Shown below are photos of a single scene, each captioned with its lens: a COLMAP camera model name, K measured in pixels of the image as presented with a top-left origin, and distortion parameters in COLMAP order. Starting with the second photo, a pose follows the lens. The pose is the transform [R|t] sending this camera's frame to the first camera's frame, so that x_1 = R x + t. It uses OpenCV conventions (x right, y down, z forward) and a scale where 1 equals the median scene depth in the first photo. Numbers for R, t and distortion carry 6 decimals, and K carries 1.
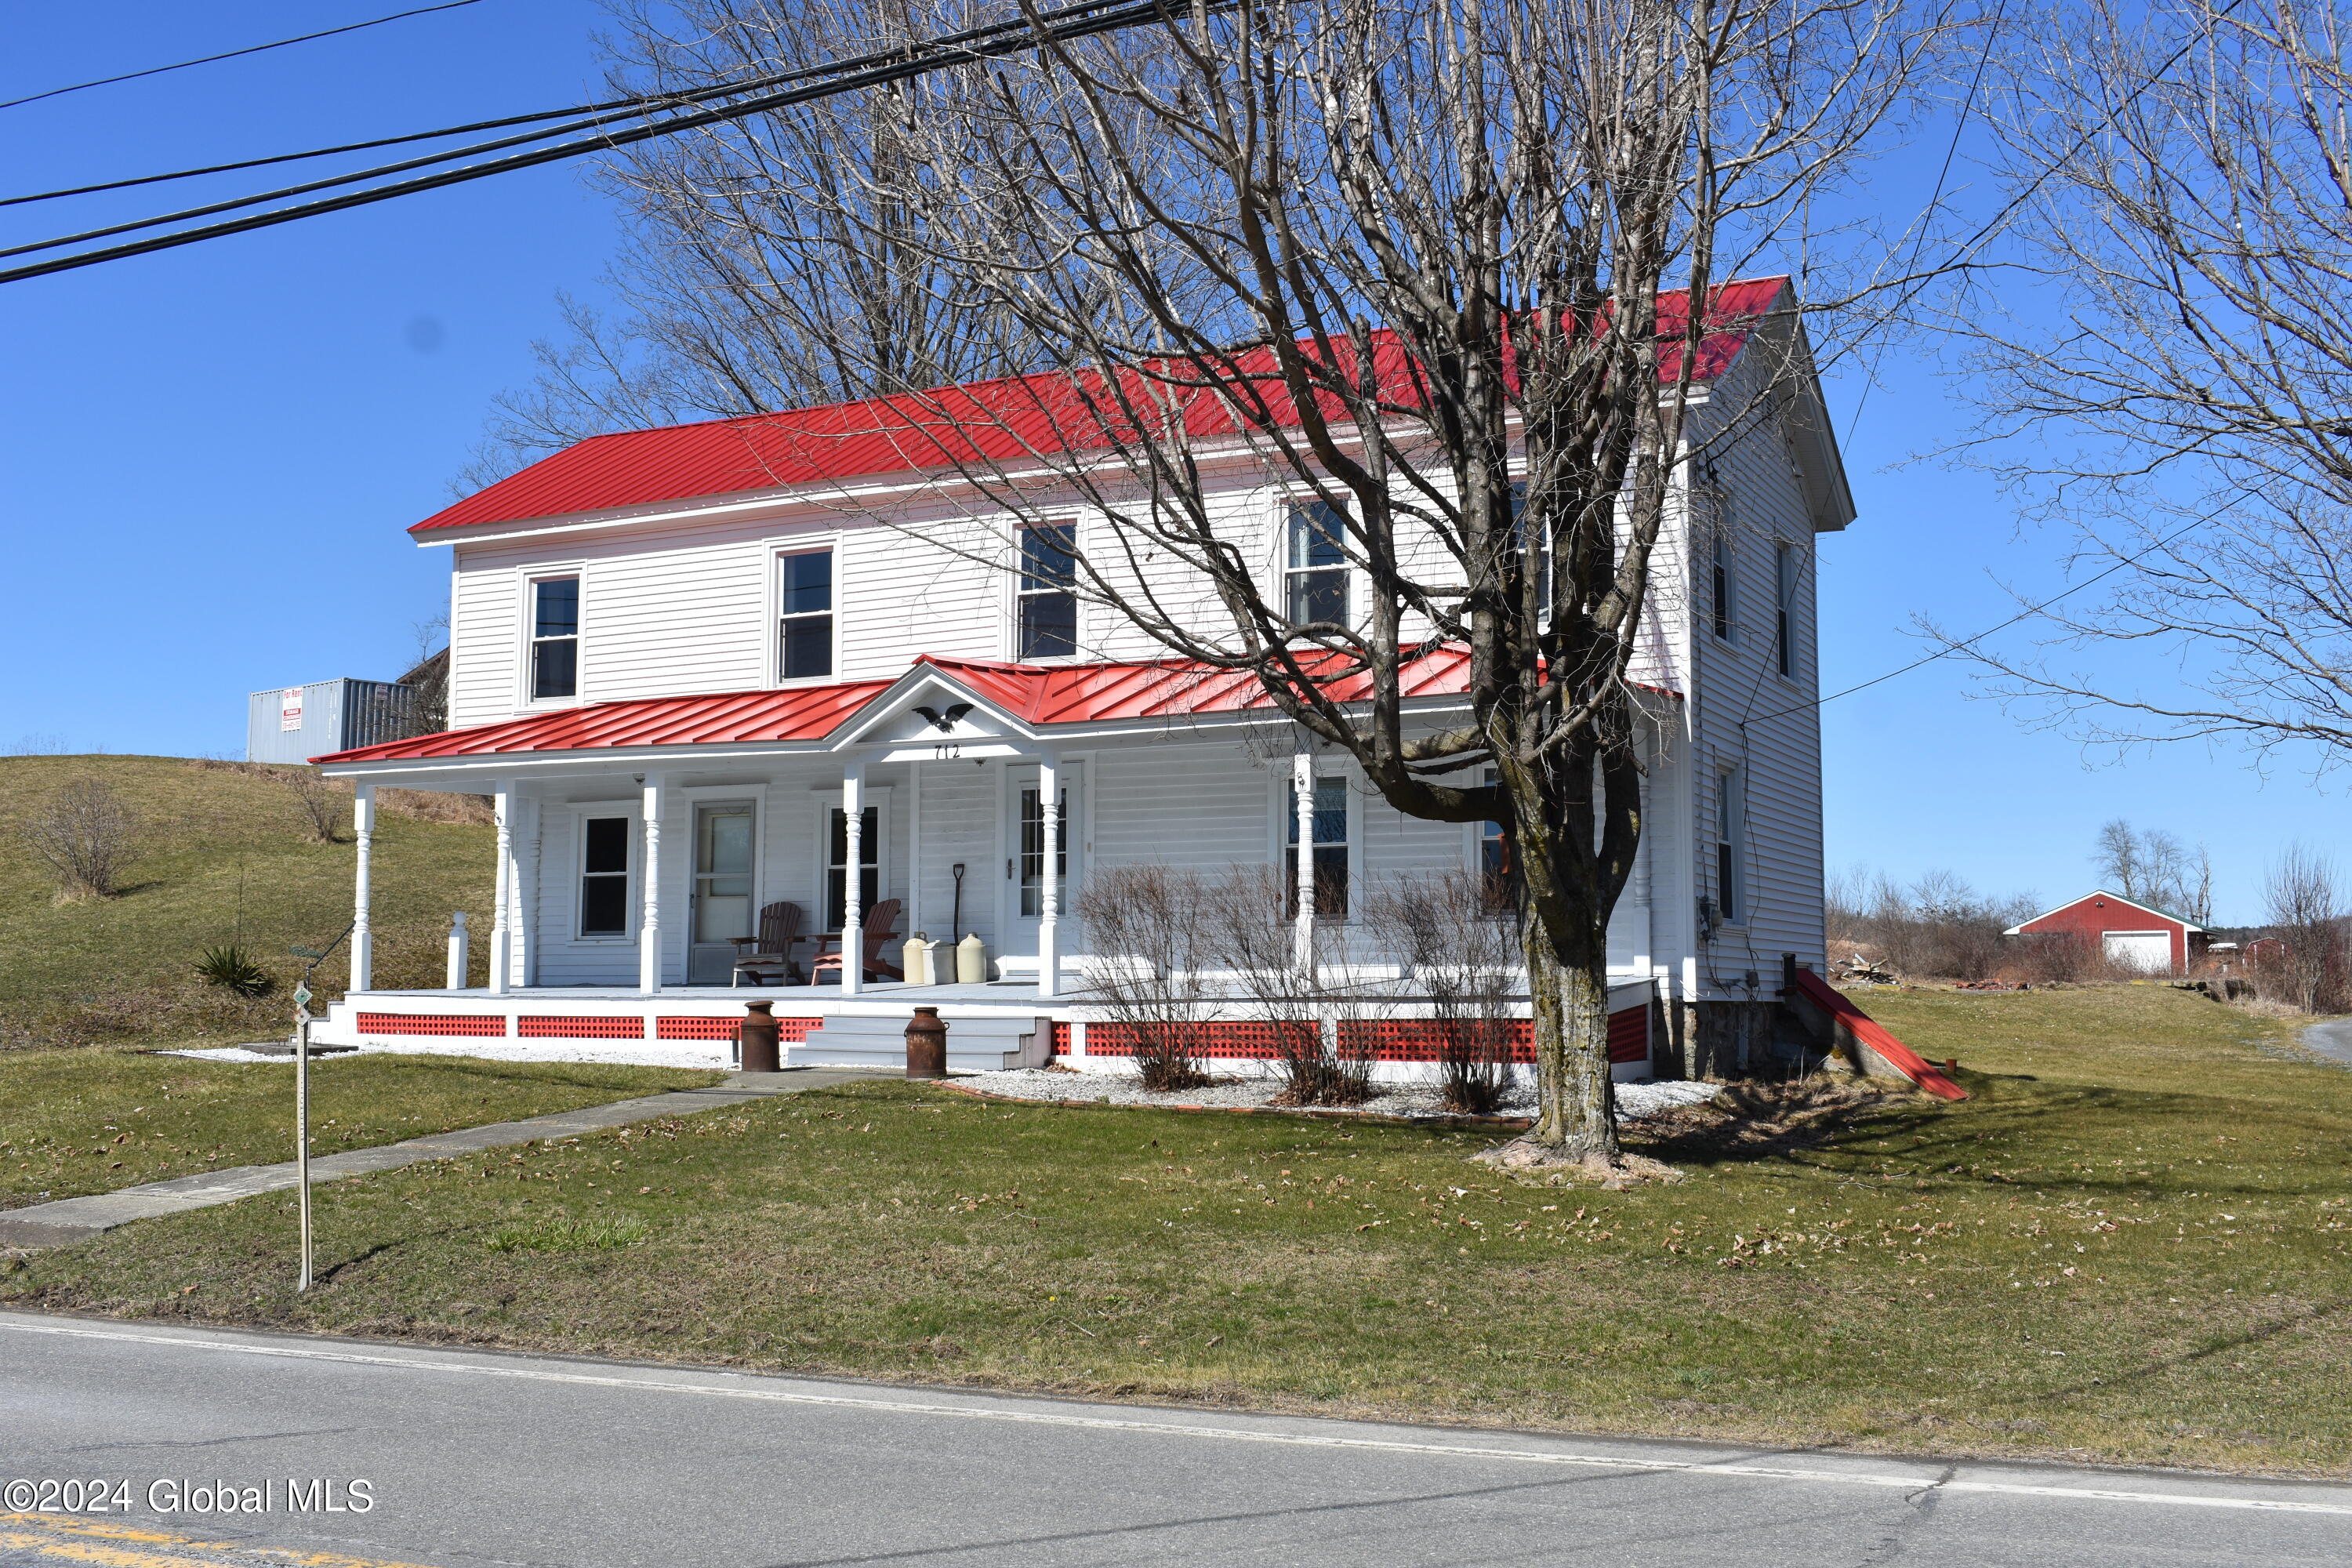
lens RADIAL K [[2432.4, 0, 1176.0], [0, 2432.4, 784.0], [0, 0, 1]] dist [-0.021317, -0.017478]
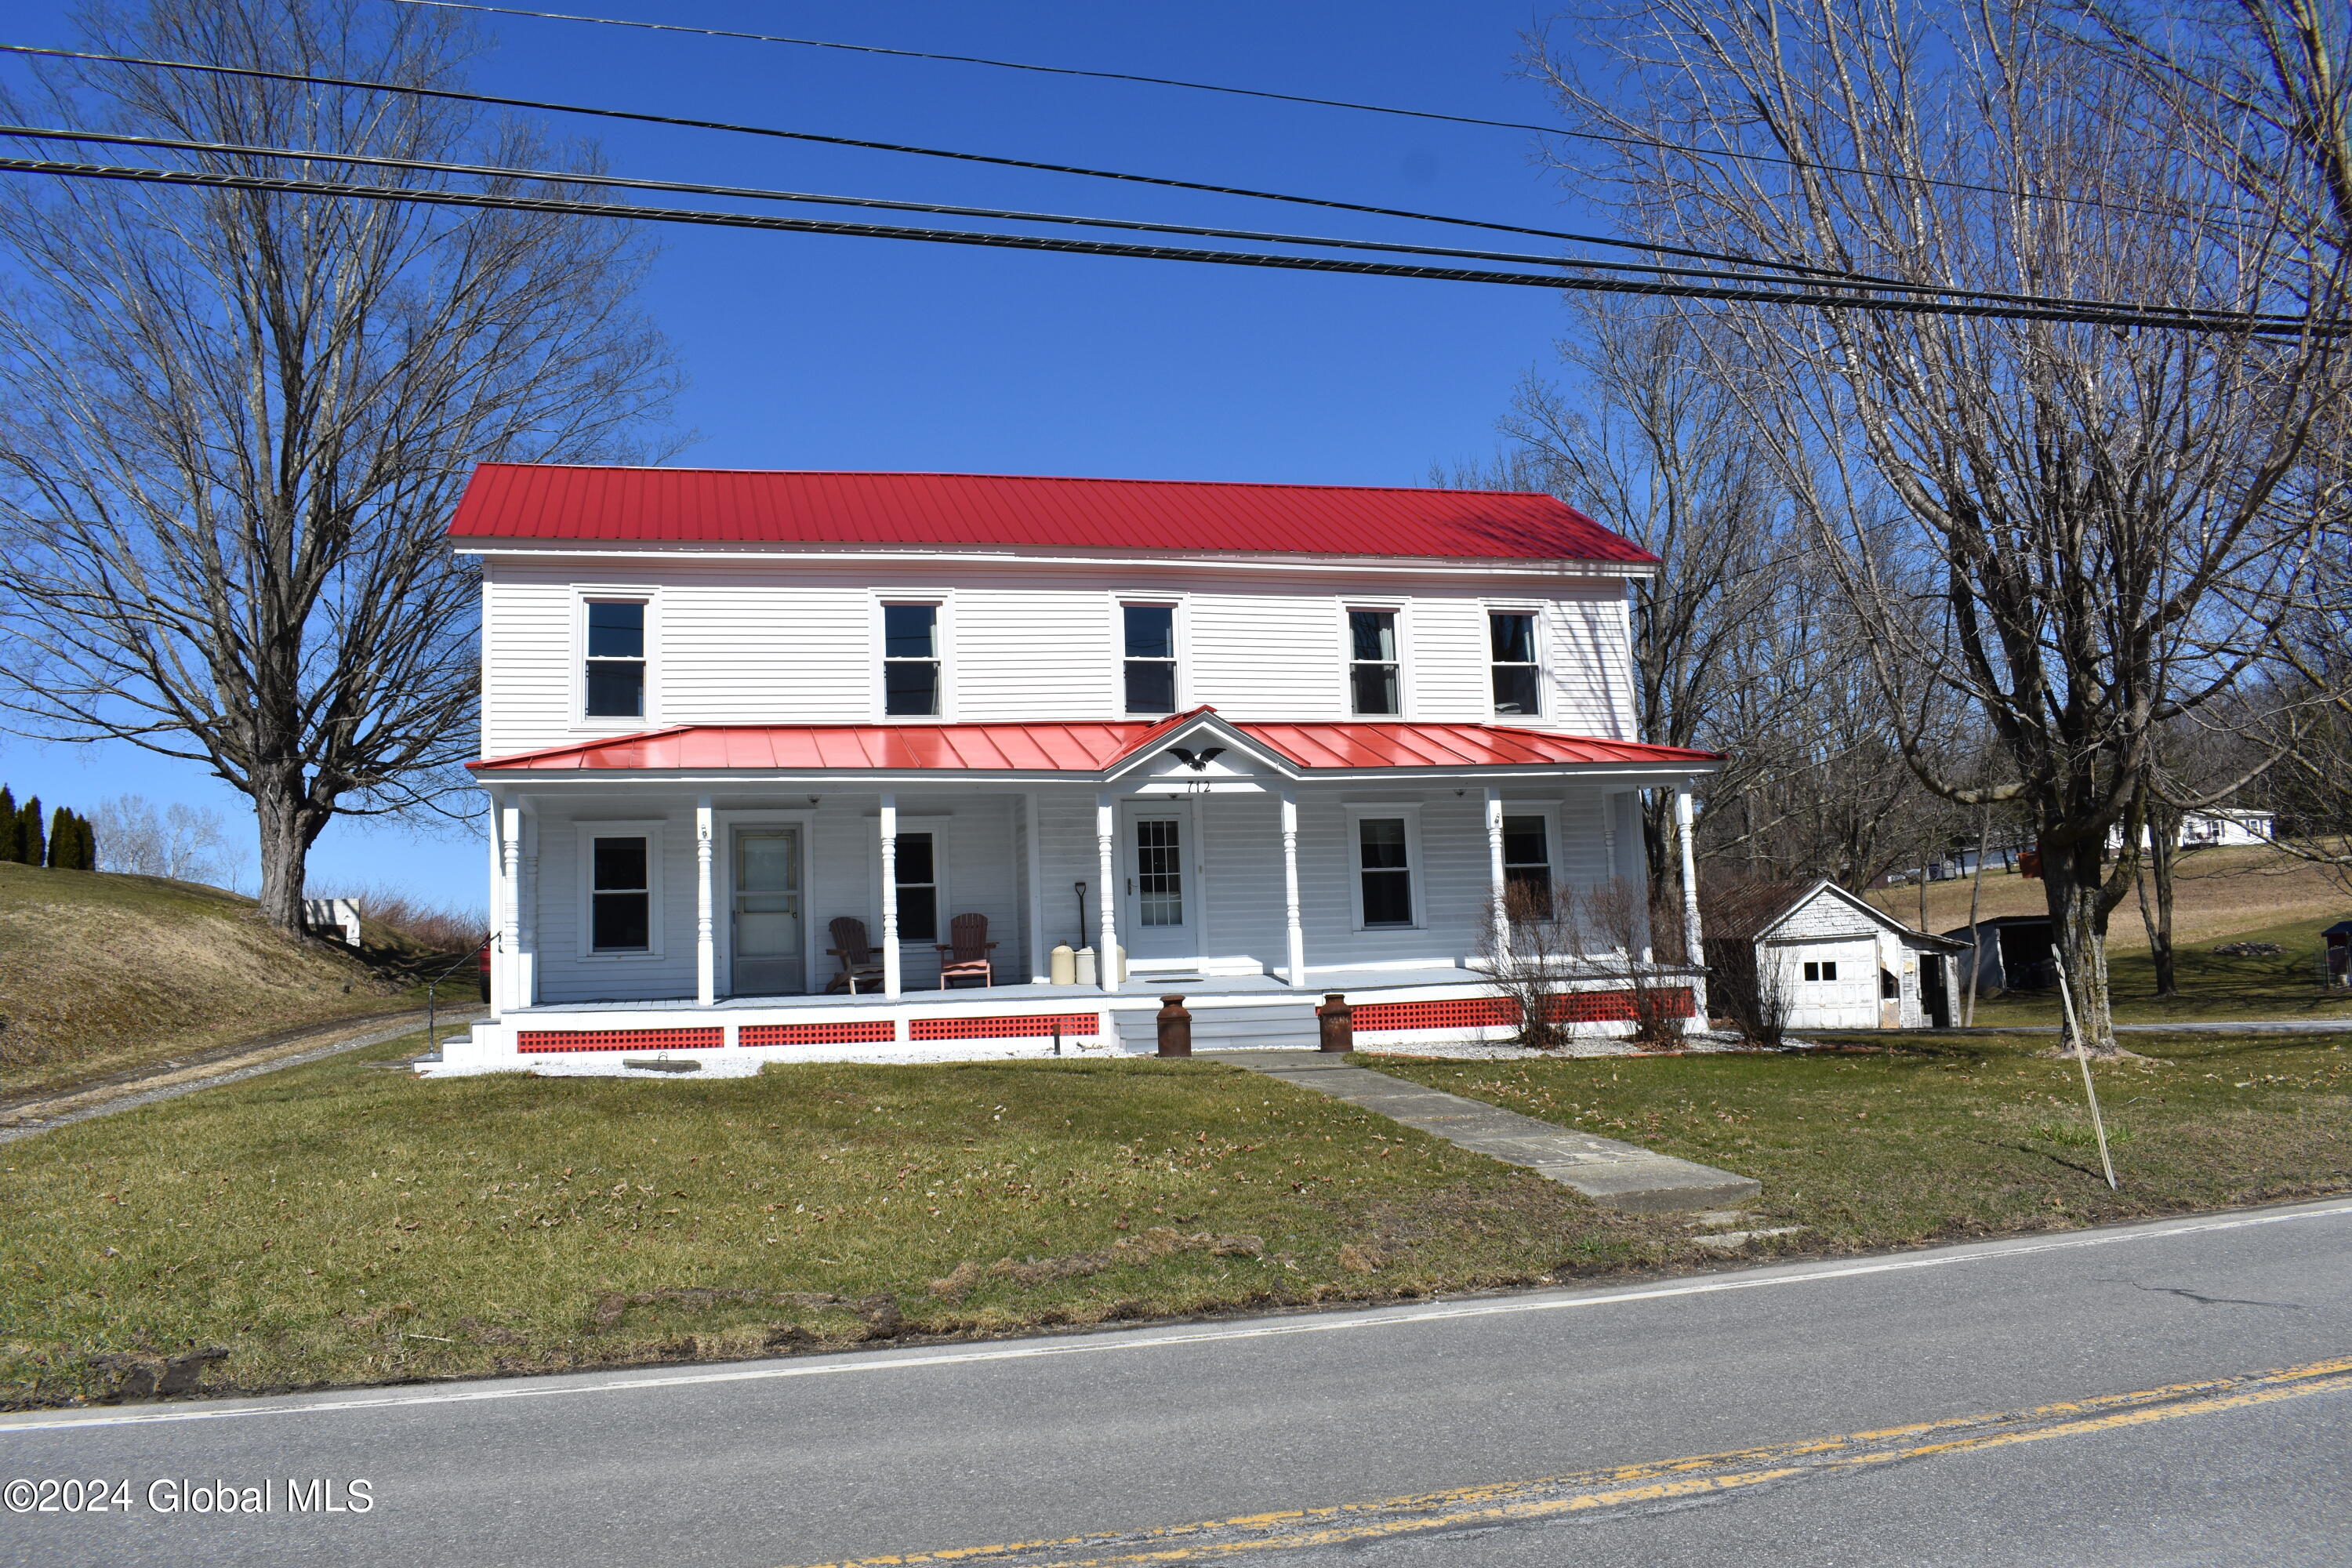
lens RADIAL K [[1739.2, 0, 1176.0], [0, 1739.2, 784.0], [0, 0, 1]] dist [-0.073477, 0.001055]
pose [[0.747400, 0.051398, 0.662383, -0.605317], [-0.020936, 0.998330, -0.053843, 0.028863], [-0.664044, 0.026375, 0.747228, 0.329131]]
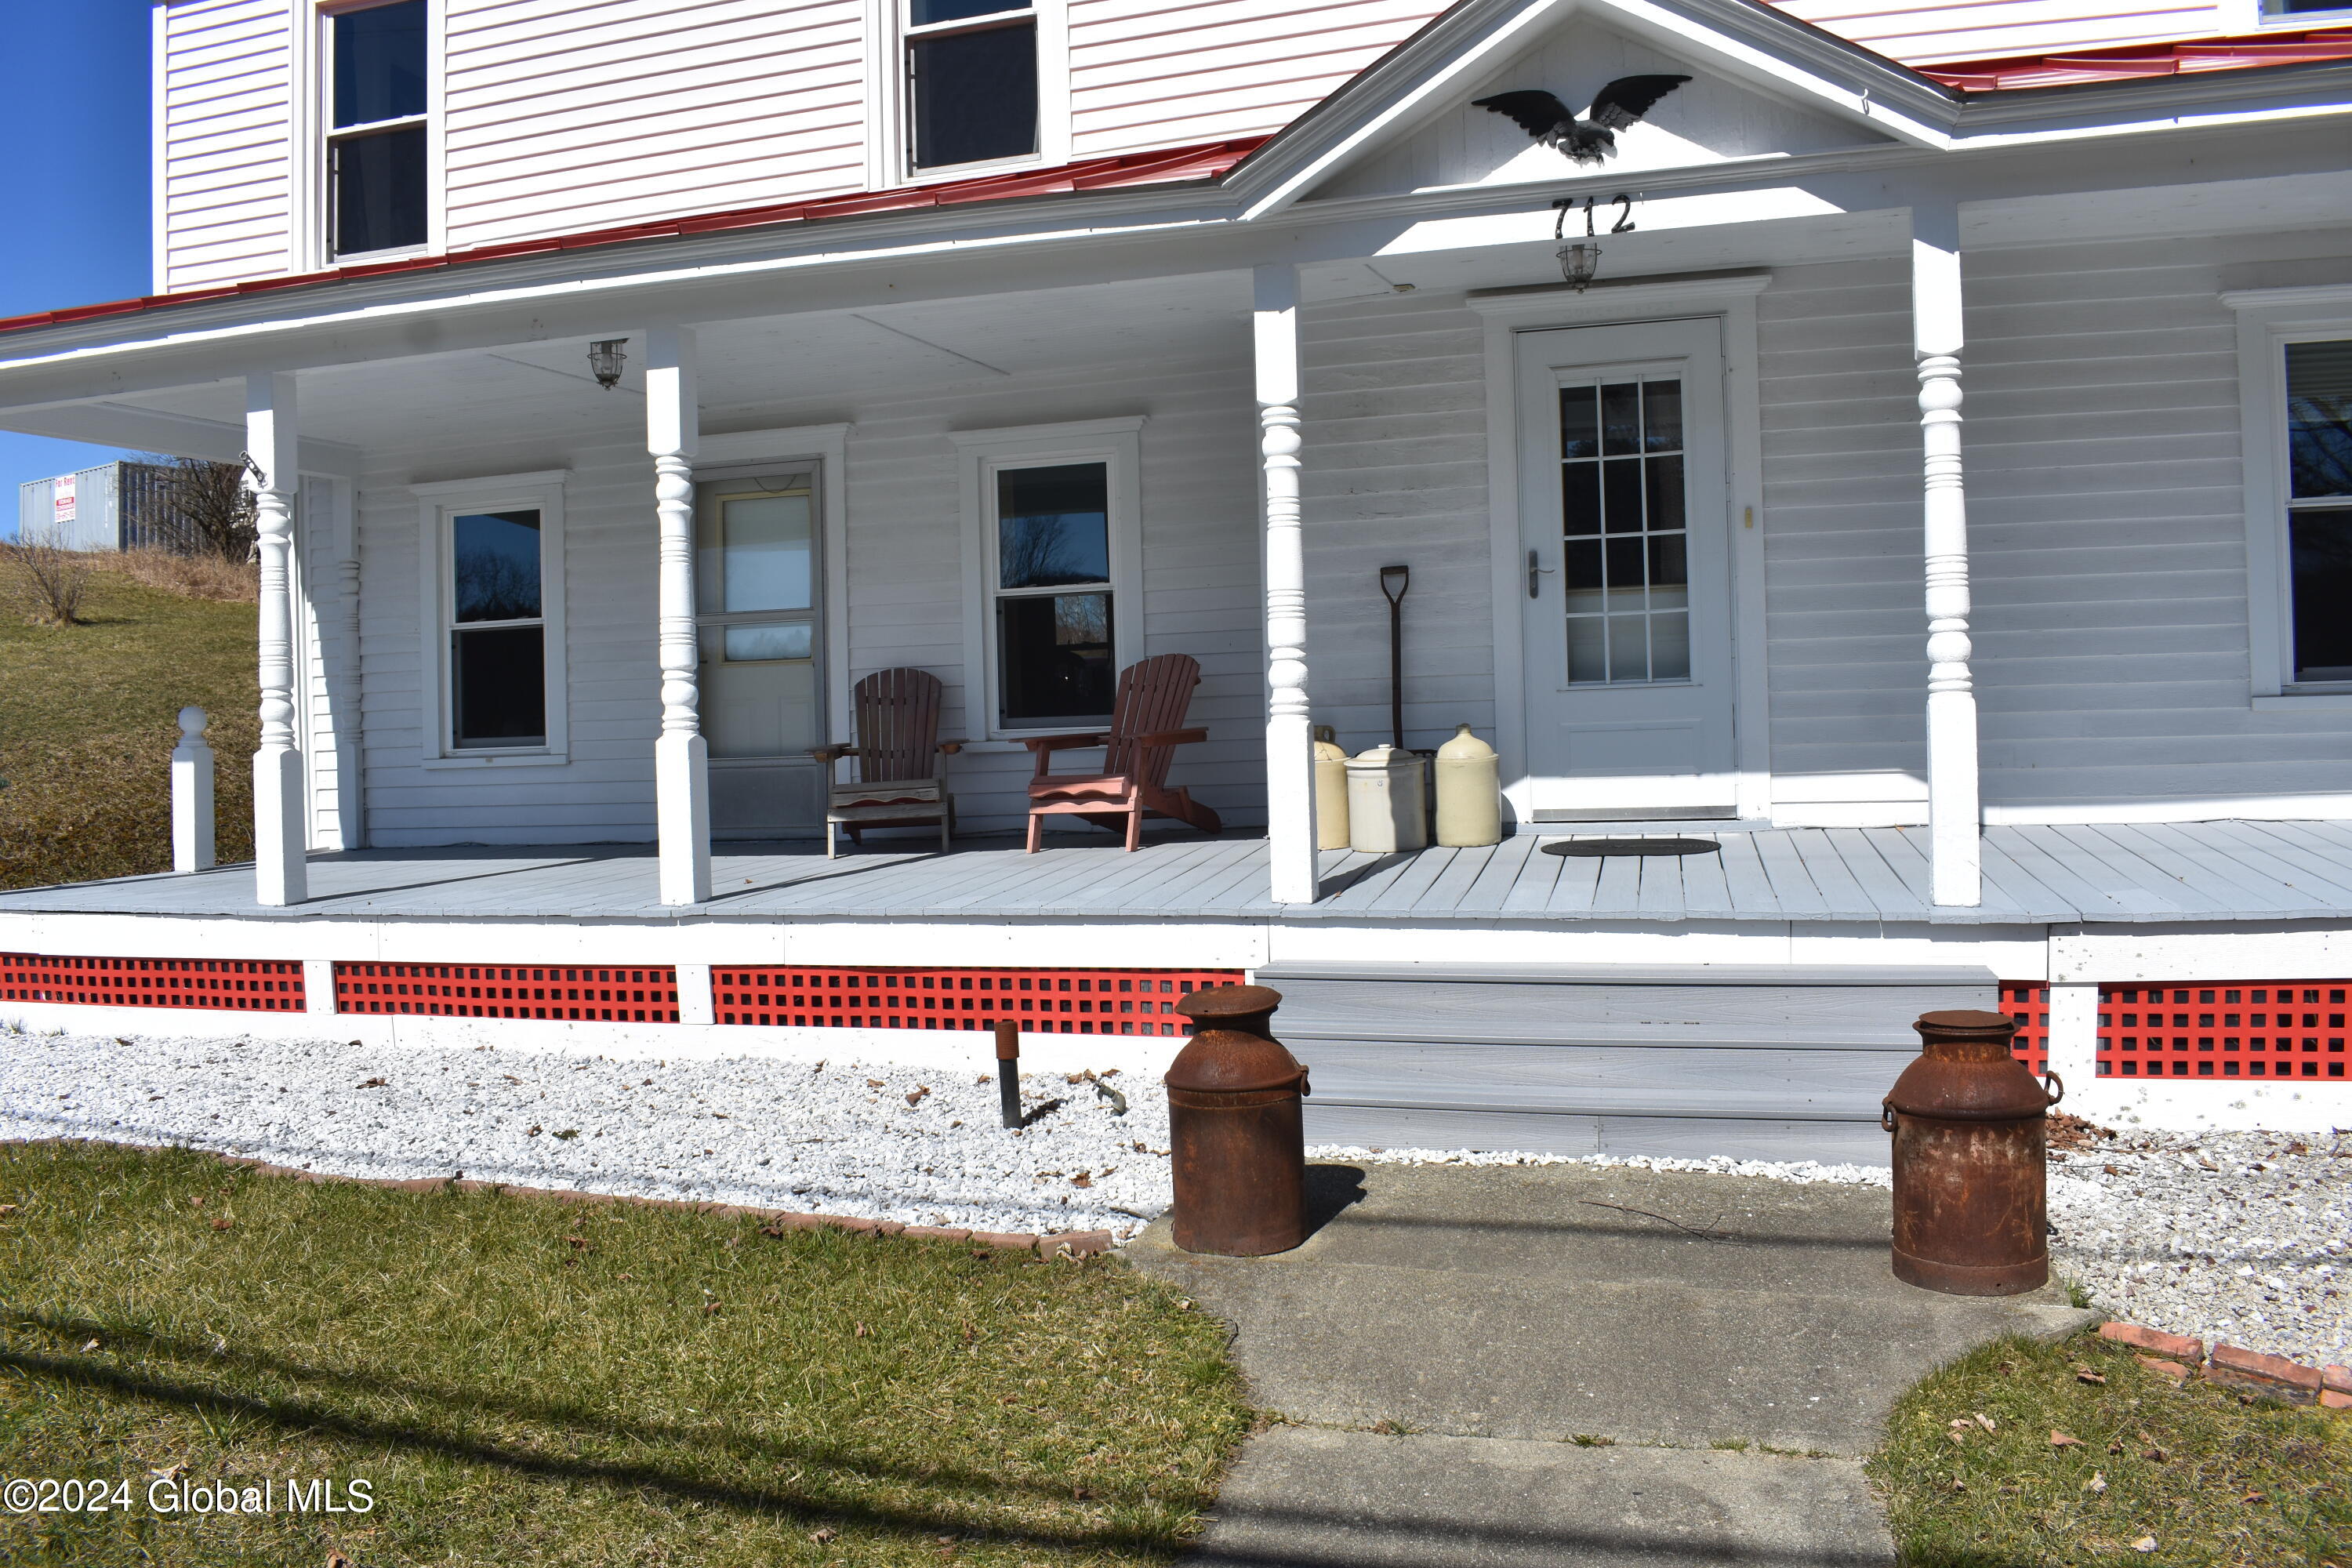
lens RADIAL K [[1804.8, 0, 1176.0], [0, 1804.8, 784.0], [0, 0, 1]] dist [-0.083107, 0.011573]
pose [[0.983123, -0.030547, 0.180377, -0.182077], [0.011798, 0.994495, 0.104115, 0.036740], [-0.182564, -0.100230, 0.978072, 0.676889]]
